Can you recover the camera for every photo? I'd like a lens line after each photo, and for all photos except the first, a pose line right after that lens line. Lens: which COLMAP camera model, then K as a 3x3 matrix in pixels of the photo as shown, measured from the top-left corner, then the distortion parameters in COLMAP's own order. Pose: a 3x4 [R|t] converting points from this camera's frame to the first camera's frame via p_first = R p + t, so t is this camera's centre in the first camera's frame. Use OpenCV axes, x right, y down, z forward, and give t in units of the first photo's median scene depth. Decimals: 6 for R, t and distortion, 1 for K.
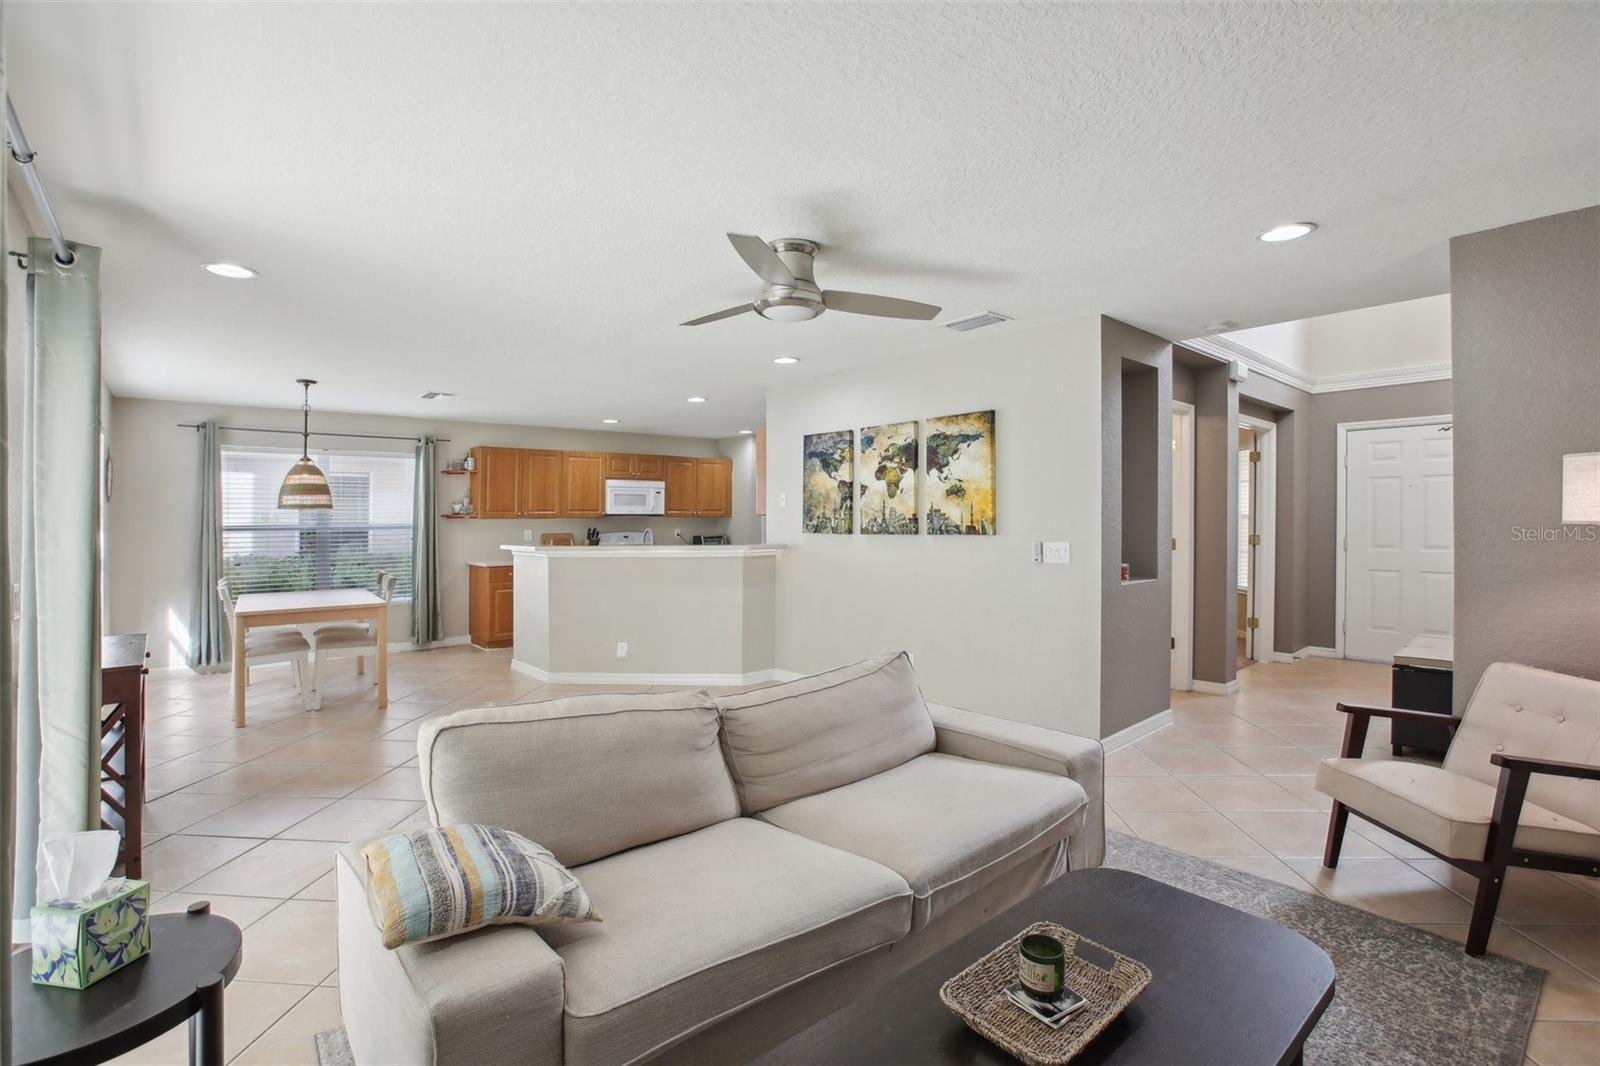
lens RADIAL K [[759.4, 0, 765.4], [0, 759.4, 494.5], [0, 0, 1]] dist [-0.001027, -0.000052]
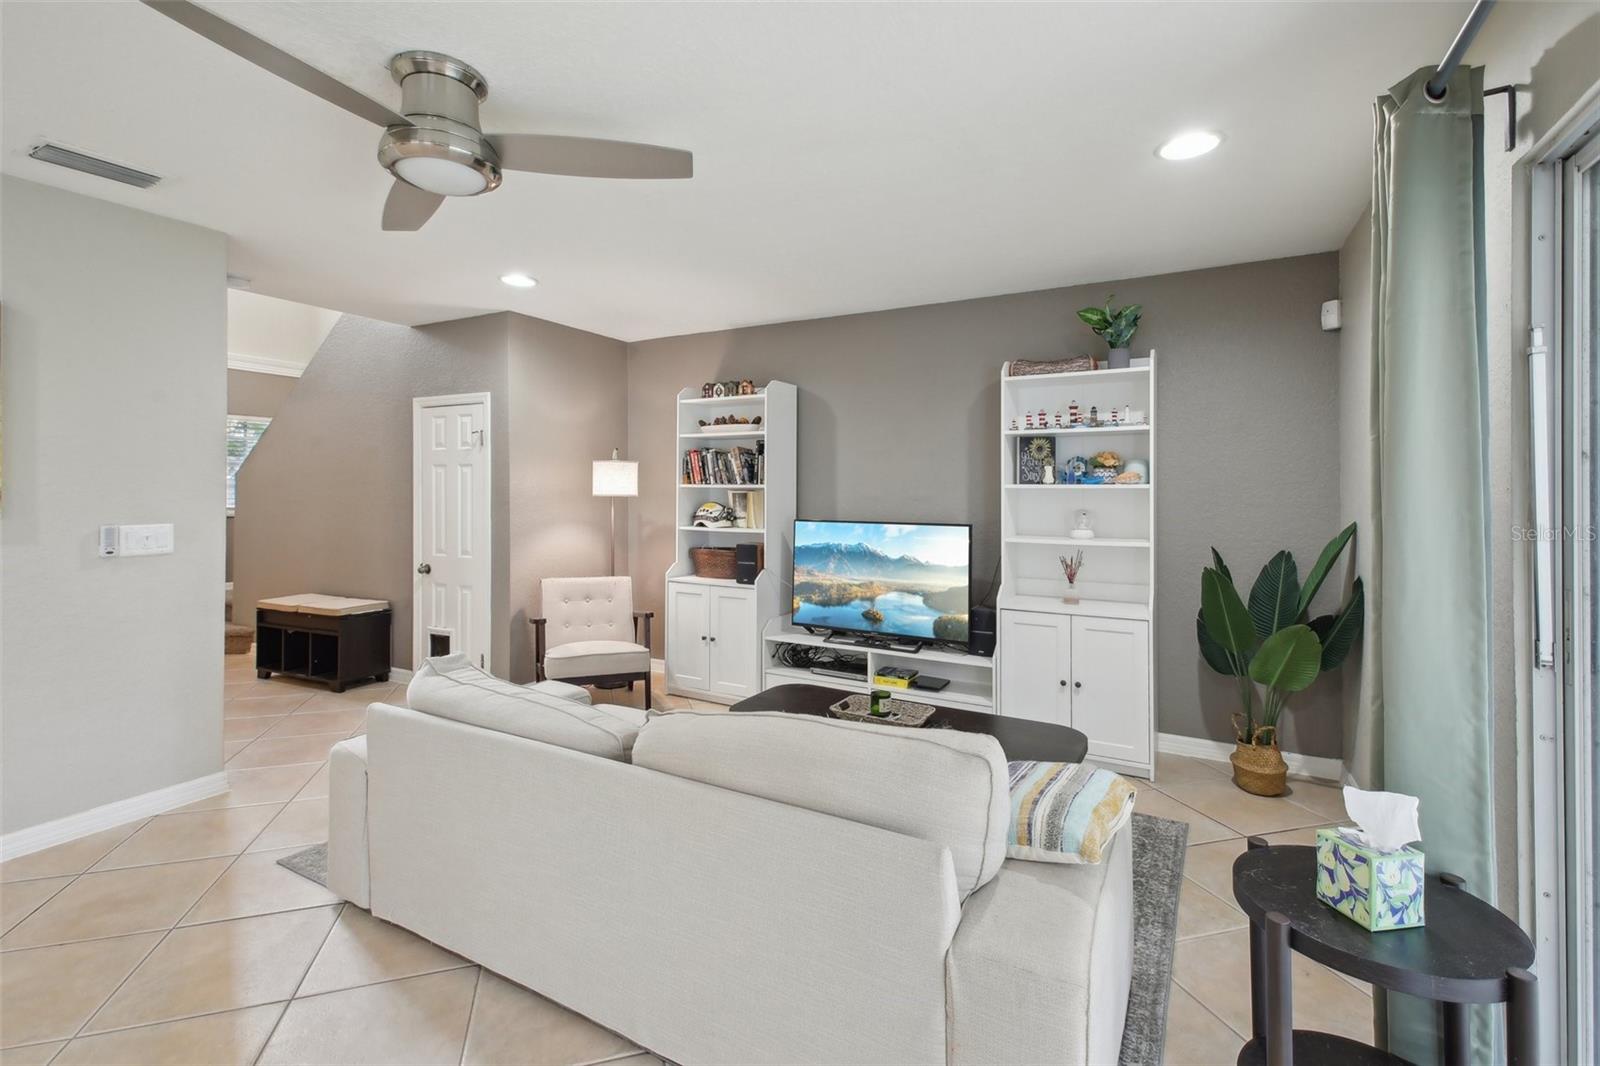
lens RADIAL K [[719.6, 0, 802.8], [0, 719.6, 493.6], [0, 0, 1]] dist [0.014301, -0.000098]
pose [[-0.386627, 0.007698, 0.922204, -0.363319], [-0.028924, 0.999372, -0.020469, 0.023595], [-0.921782, -0.034588, -0.386162, 0.535495]]
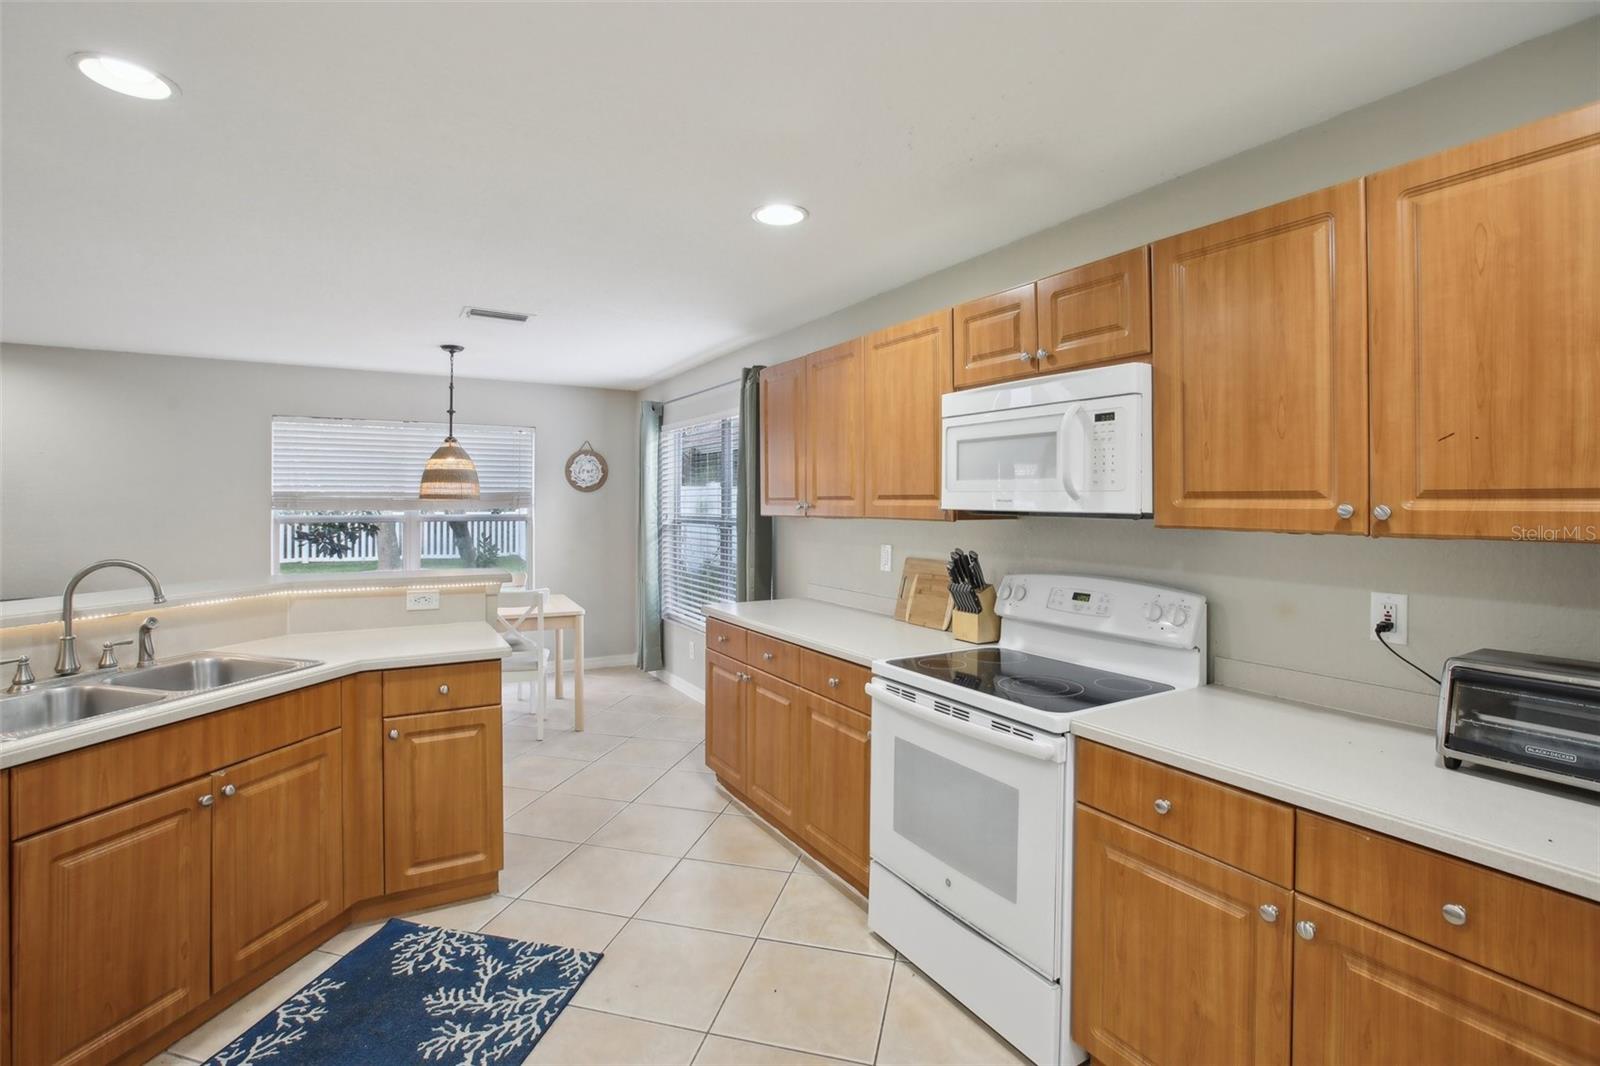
lens RADIAL K [[733.6, 0, 789.0], [0, 733.6, 495.2], [0, 0, 1]] dist [-0.044340, 0.013902]
pose [[-0.143829, 0.001111, -0.989602, 0.140447], [0.031339, 0.999503, -0.003433, 0.030123], [0.989106, -0.031506, -0.143792, 1.546418]]
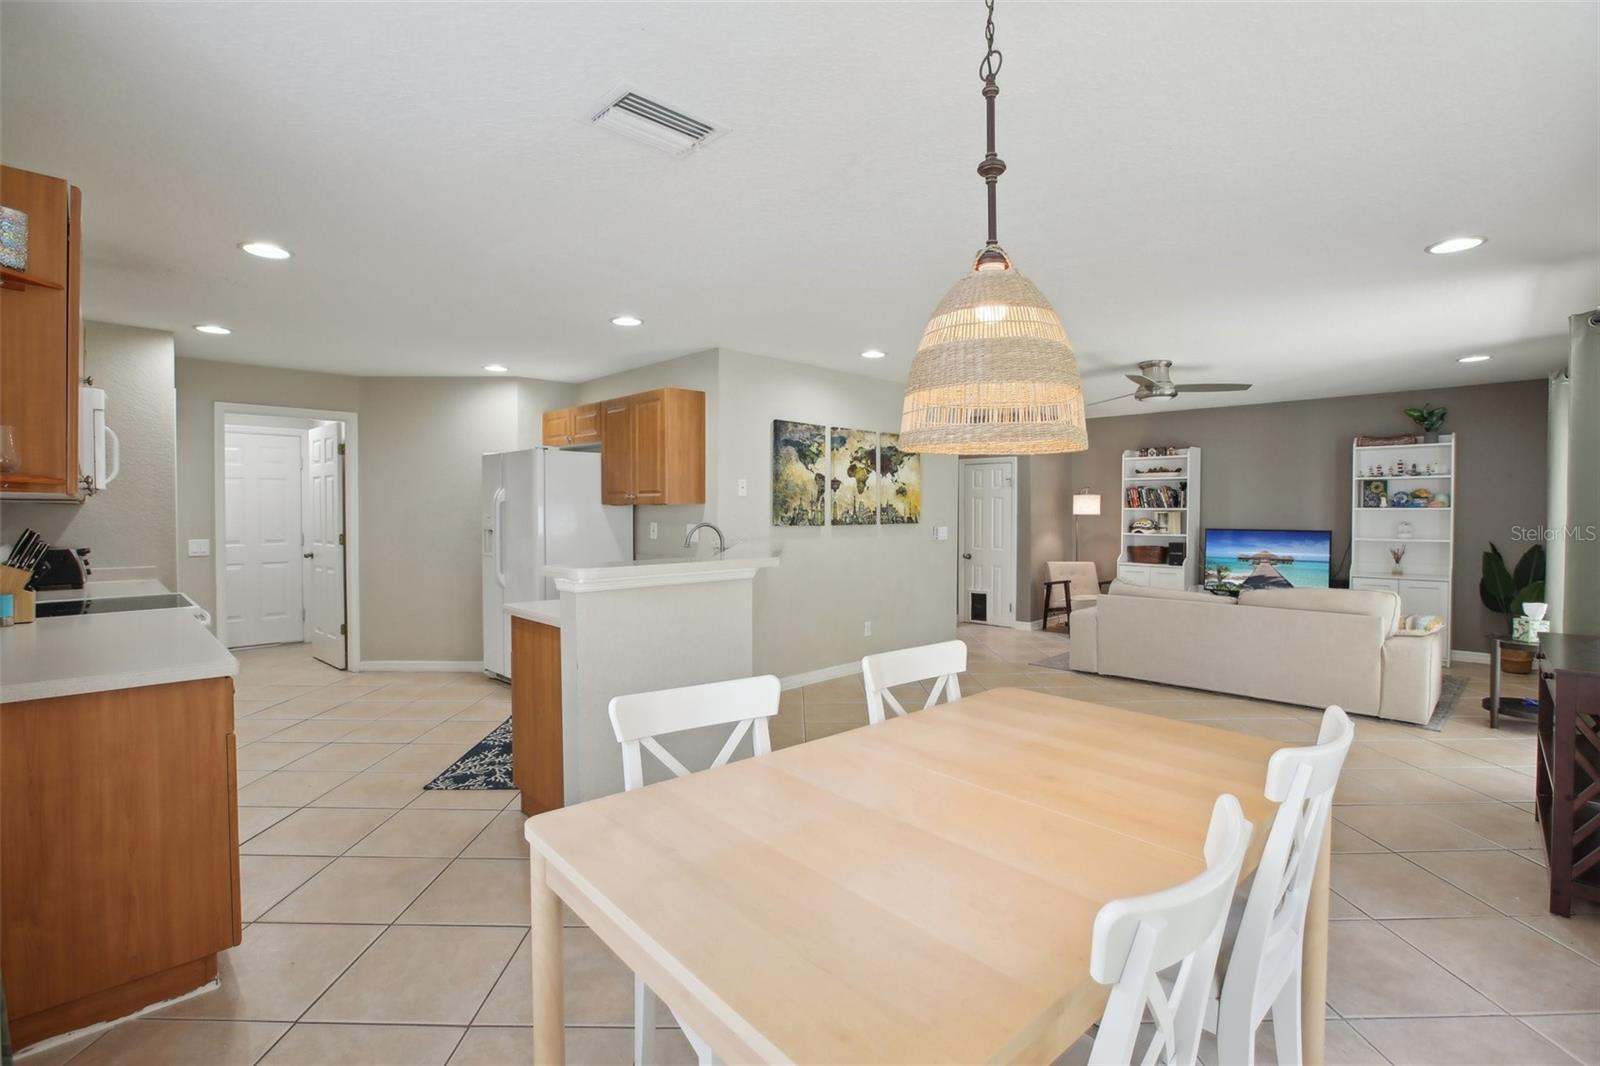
lens RADIAL K [[734.9, 0, 794.4], [0, 734.9, 530.0], [0, 0, 1]] dist [-0.053911, 0.020600]
pose [[-0.108010, -0.013878, 0.994053, -0.883062], [-0.031370, 0.999452, 0.010545, 0.048305], [-0.993655, -0.030044, -0.108386, 1.137910]]
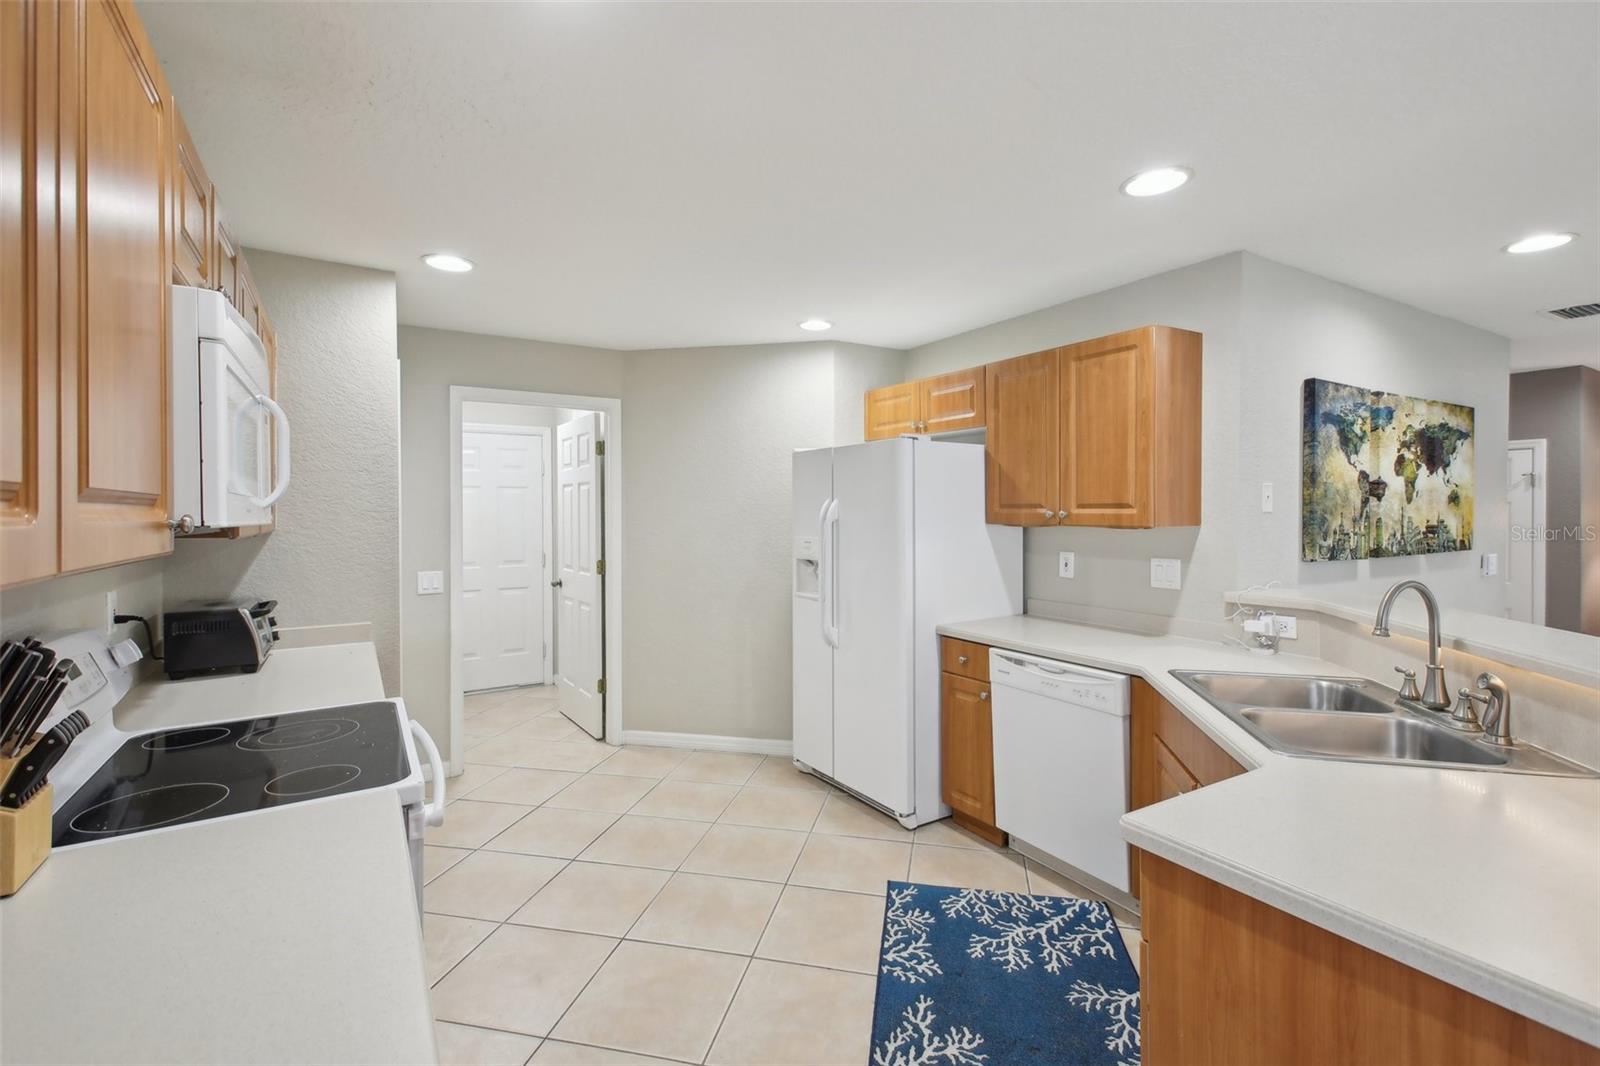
lens RADIAL K [[714.9, 0, 794.2], [0, 714.9, 517.3], [0, 0, 1]] dist [0.024629, -0.000347]
pose [[0.121241, 0.002724, 0.992619, -0.522811], [-0.030537, 0.999533, 0.000987, 0.031533], [-0.992153, -0.030431, 0.121267, 1.374929]]
